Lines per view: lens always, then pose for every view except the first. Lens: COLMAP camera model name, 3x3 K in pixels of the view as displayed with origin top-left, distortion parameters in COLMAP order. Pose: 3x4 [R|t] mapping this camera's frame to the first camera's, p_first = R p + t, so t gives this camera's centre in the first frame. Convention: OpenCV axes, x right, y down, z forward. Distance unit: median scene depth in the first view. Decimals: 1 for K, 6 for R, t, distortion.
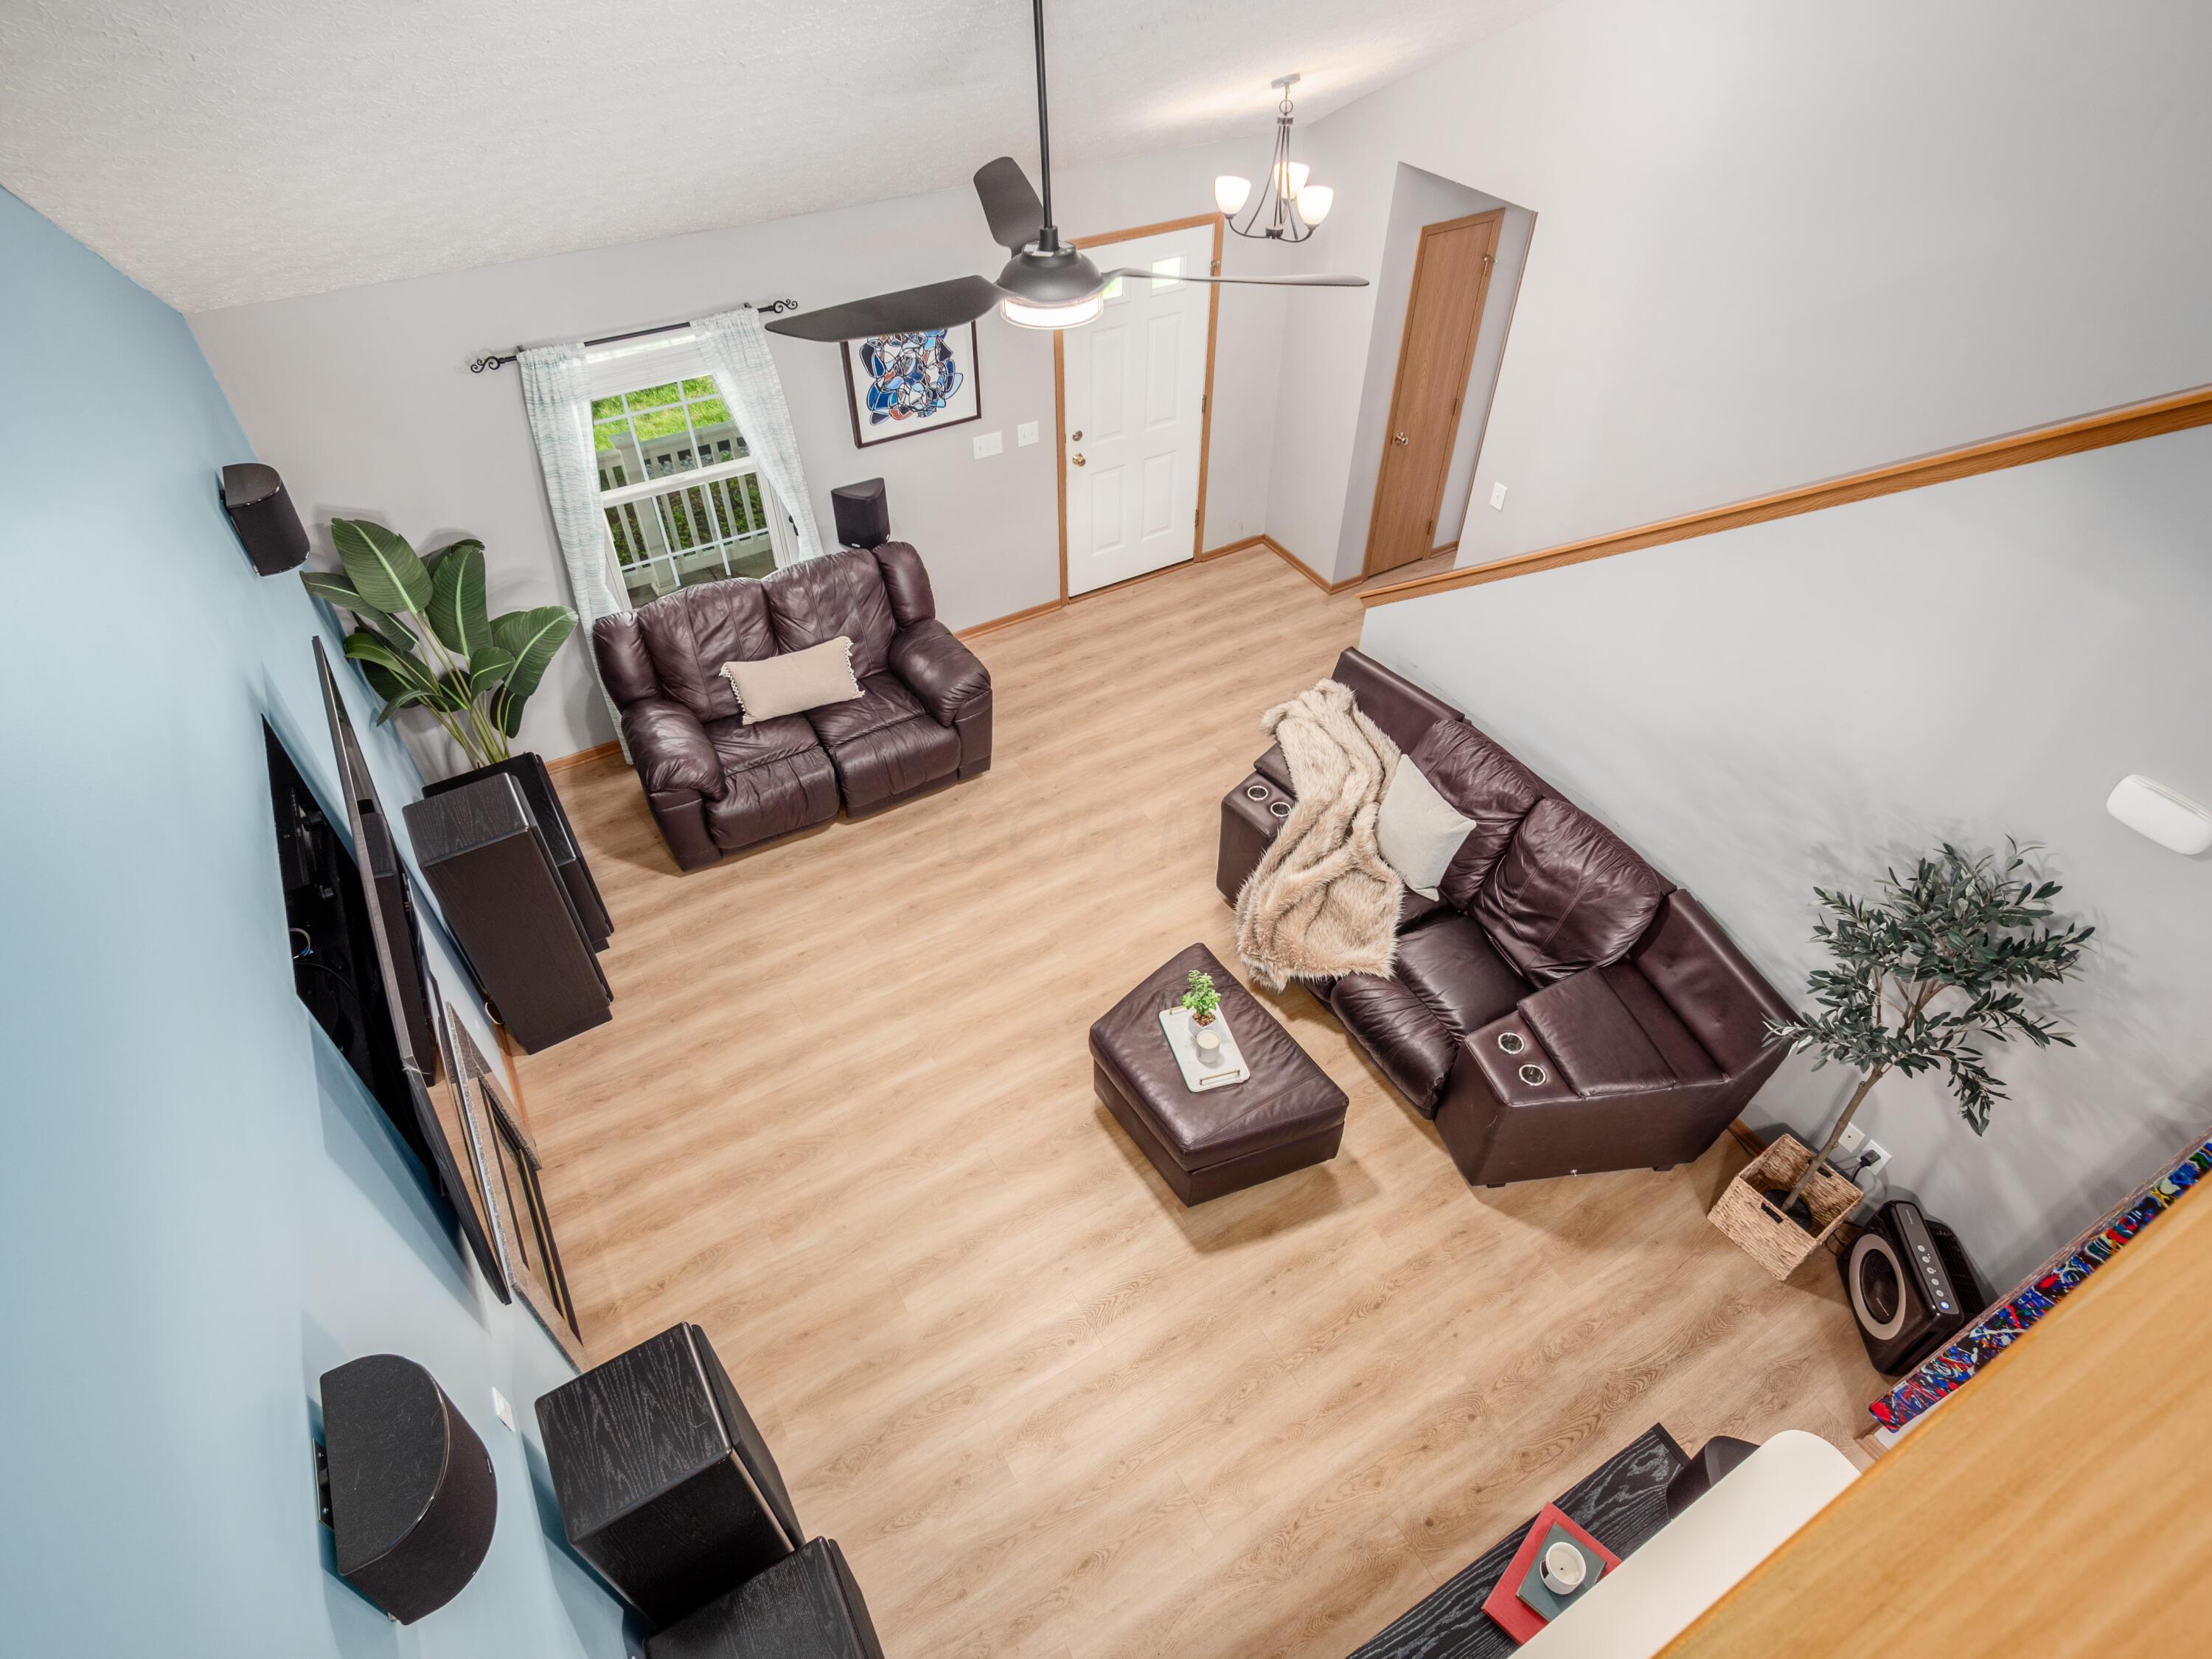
lens RADIAL K [[1153.7, 0, 1055.2], [0, 1153.7, 790.1], [0, 0, 1]] dist [-0.001291, 0.002168]
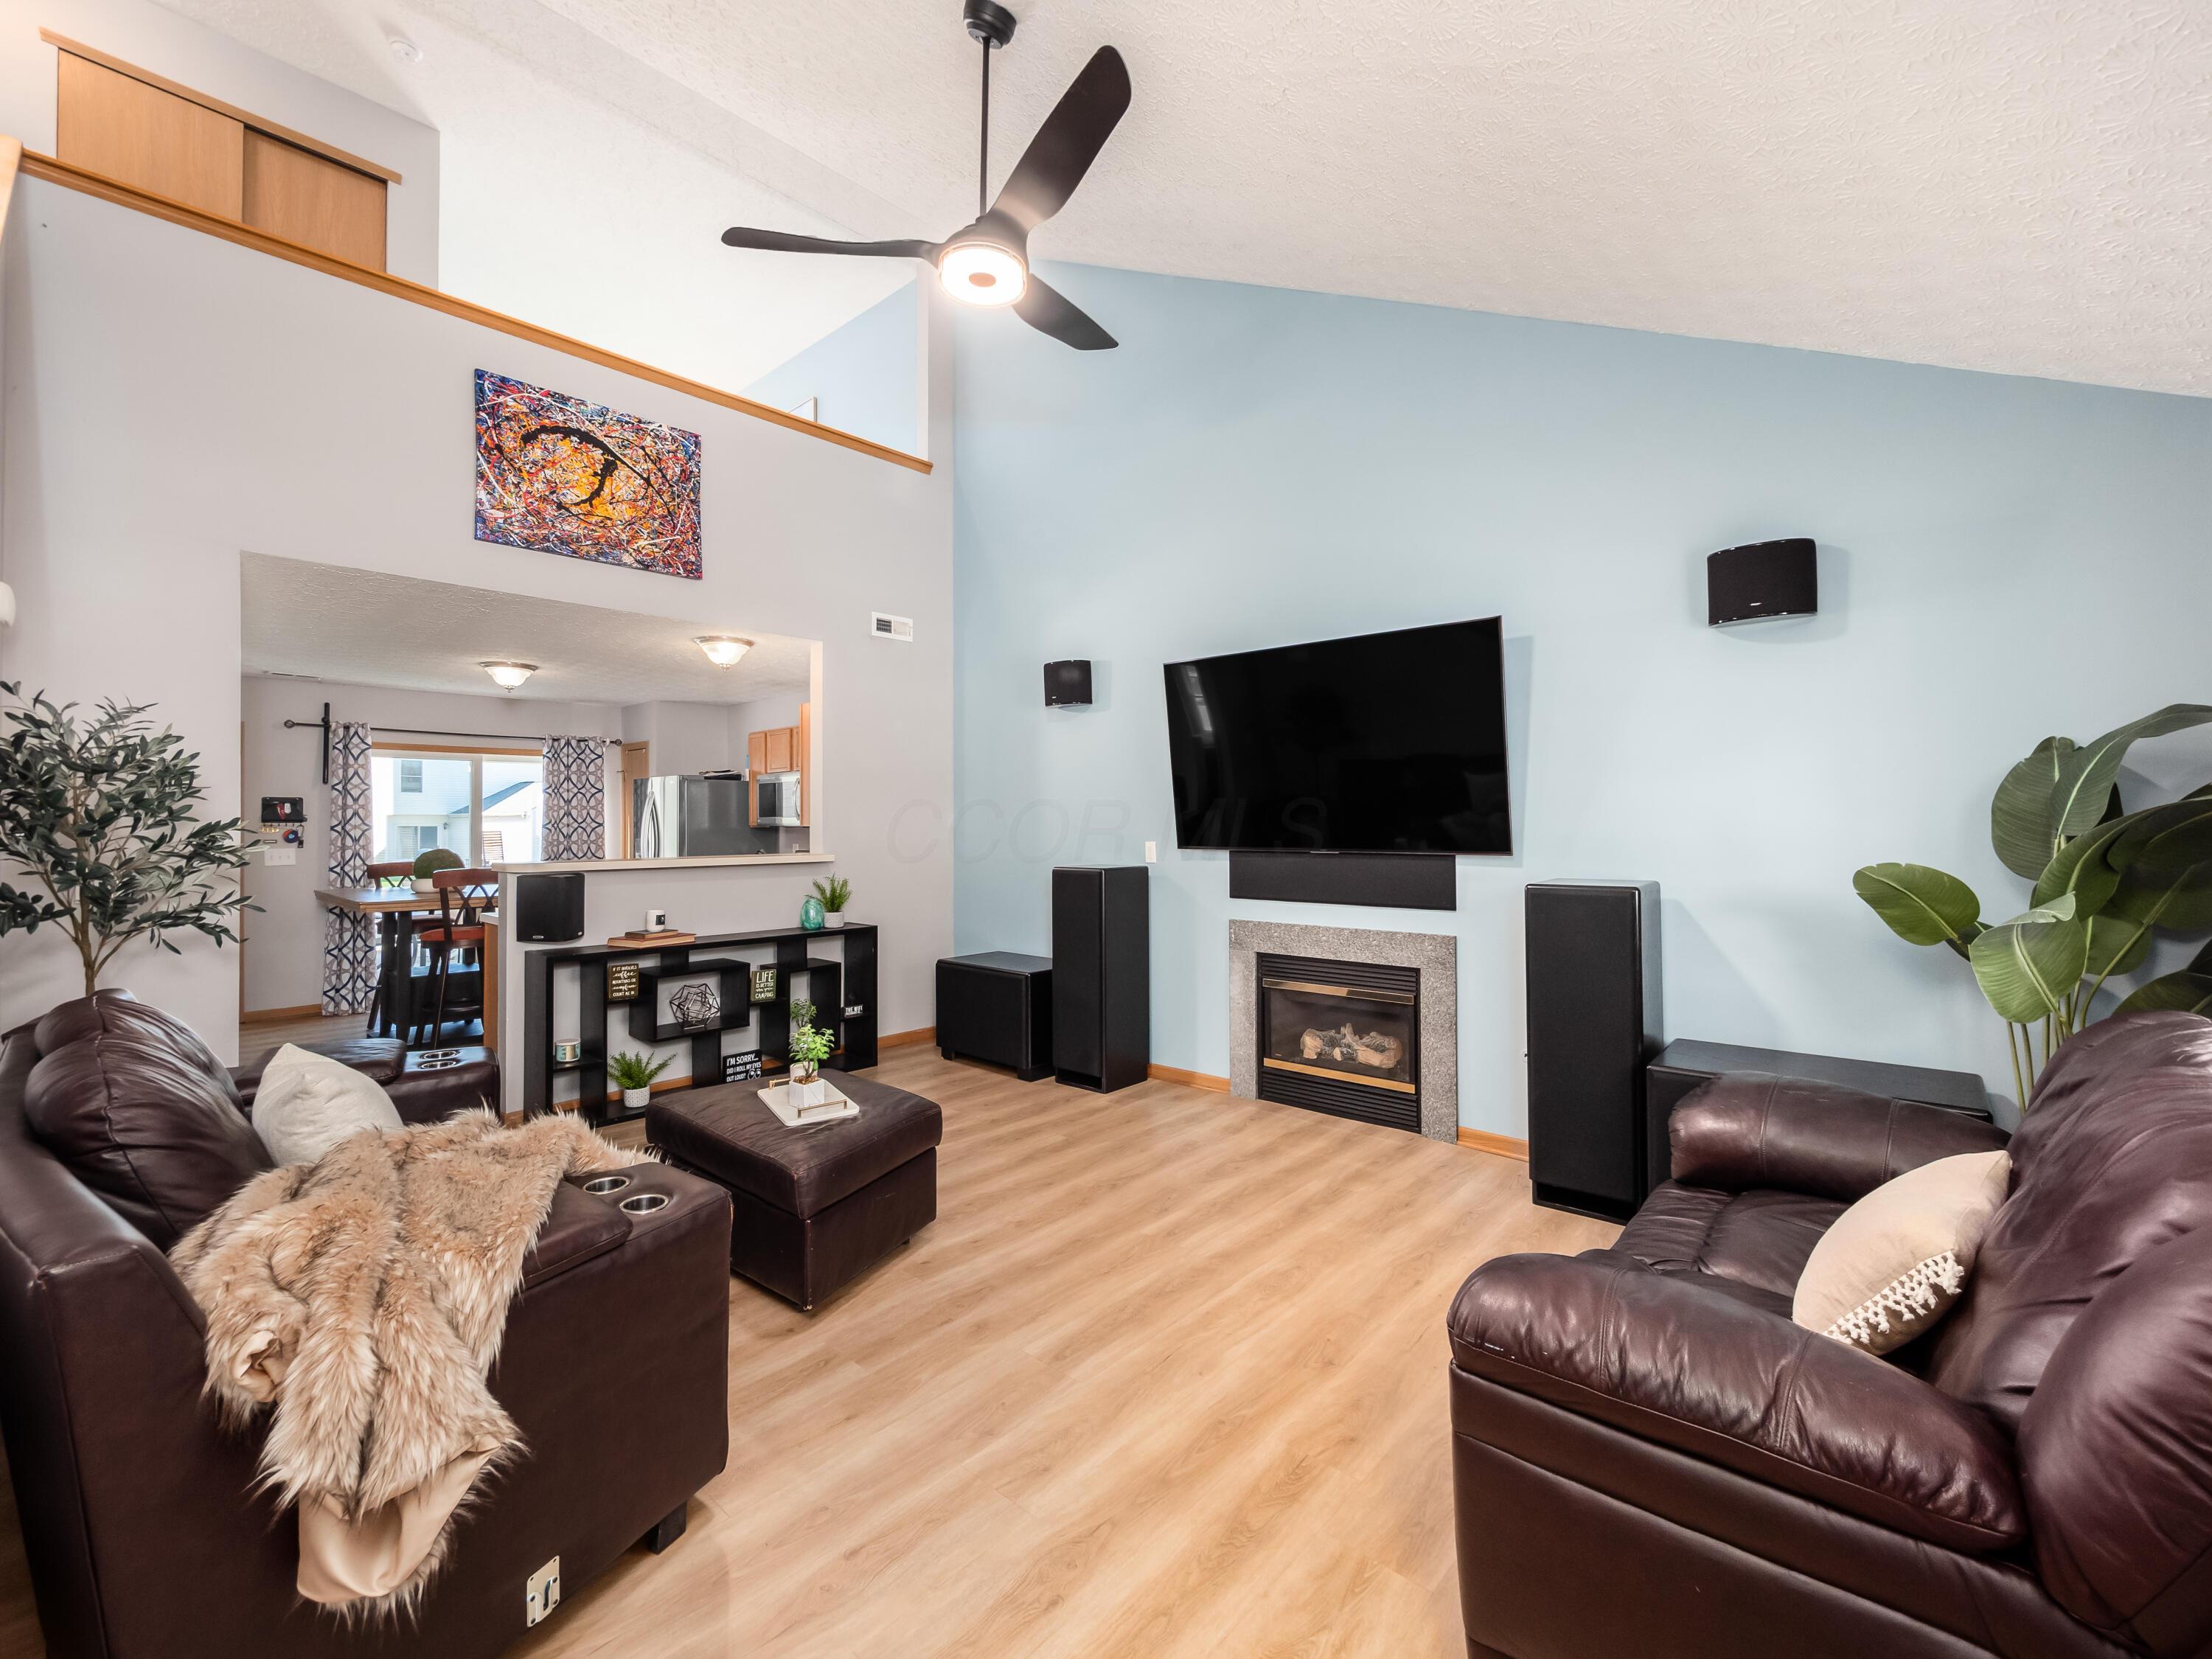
lens RADIAL K [[961.0, 0, 1111.7], [0, 961.0, 802.1], [0, 0, 1]] dist [-0.004313, 0.001647]
pose [[-0.941602, 0.024453, -0.335839, 0.121536], [-0.203024, 0.754458, 0.624158, -0.368768], [0.268639, 0.655892, -0.705435, 1.150047]]
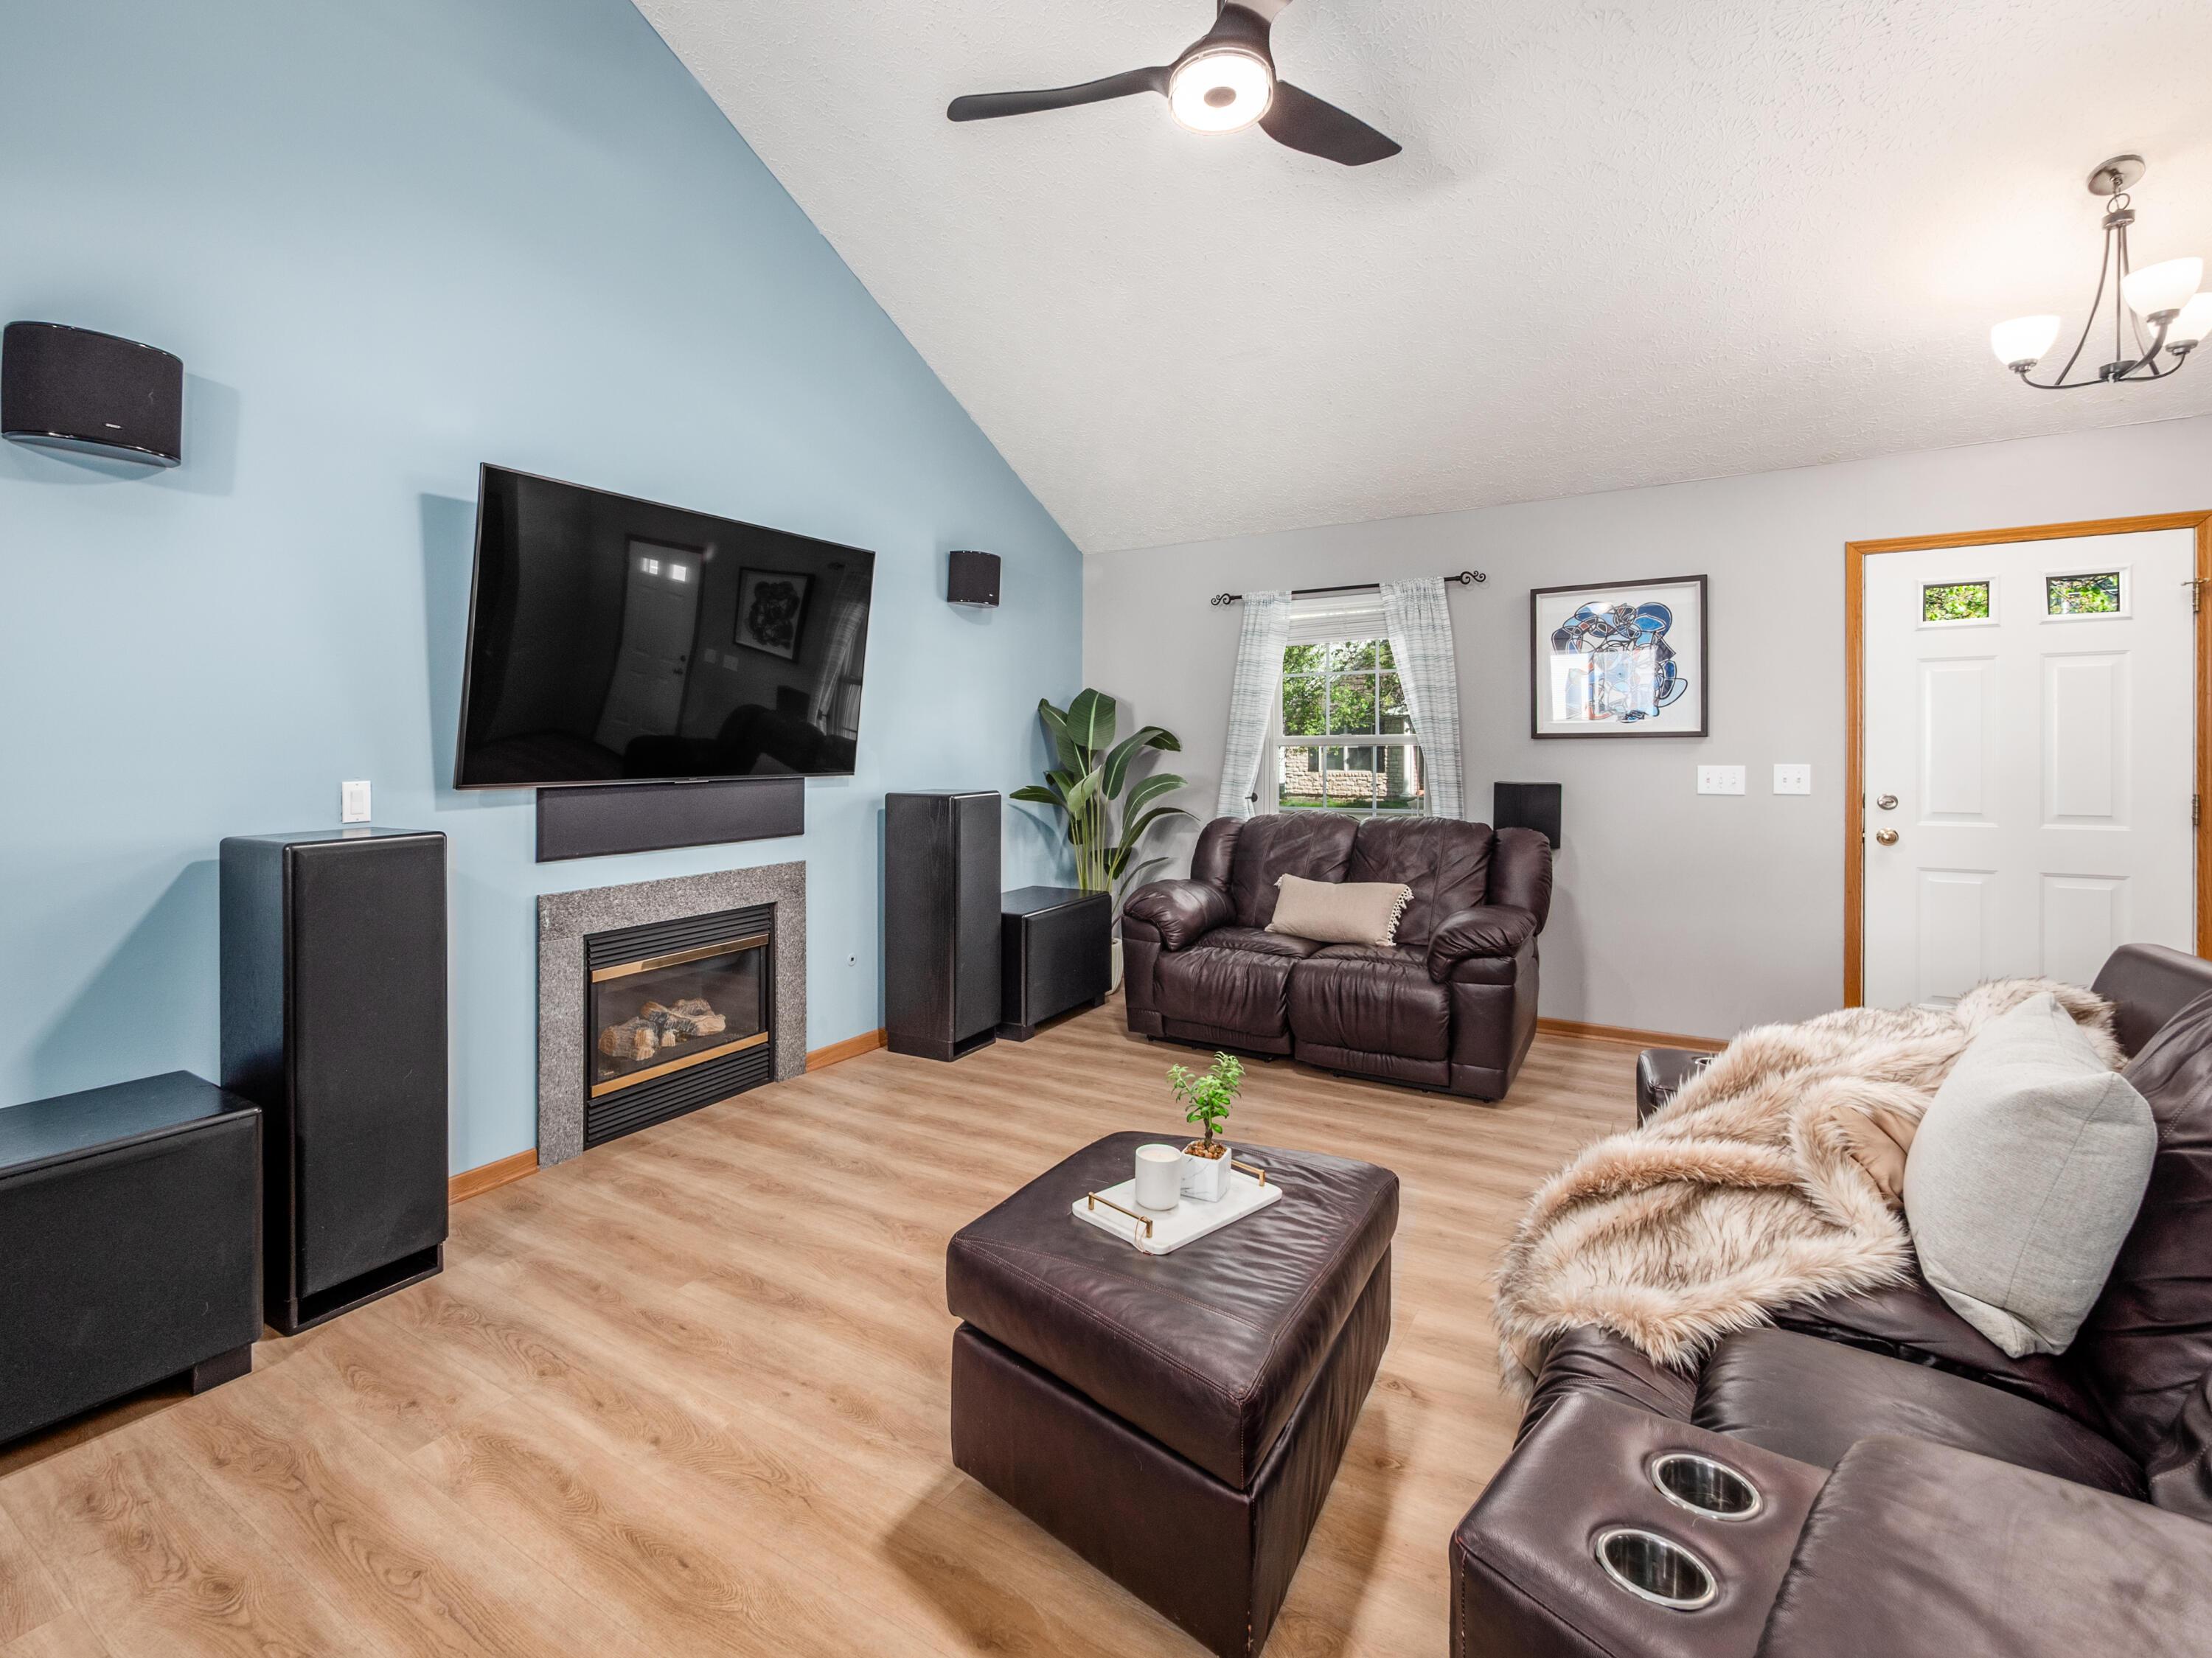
lens RADIAL K [[1003.8, 0, 1073.2], [0, 1003.8, 758.1], [0, 0, 1]] dist [-0.008114, 0.001684]
pose [[0.480204, 0.031516, -0.876590, 0.393632], [-0.592451, 0.748608, -0.297636, 0.186495], [0.646843, 0.662263, 0.378156, 0.536461]]
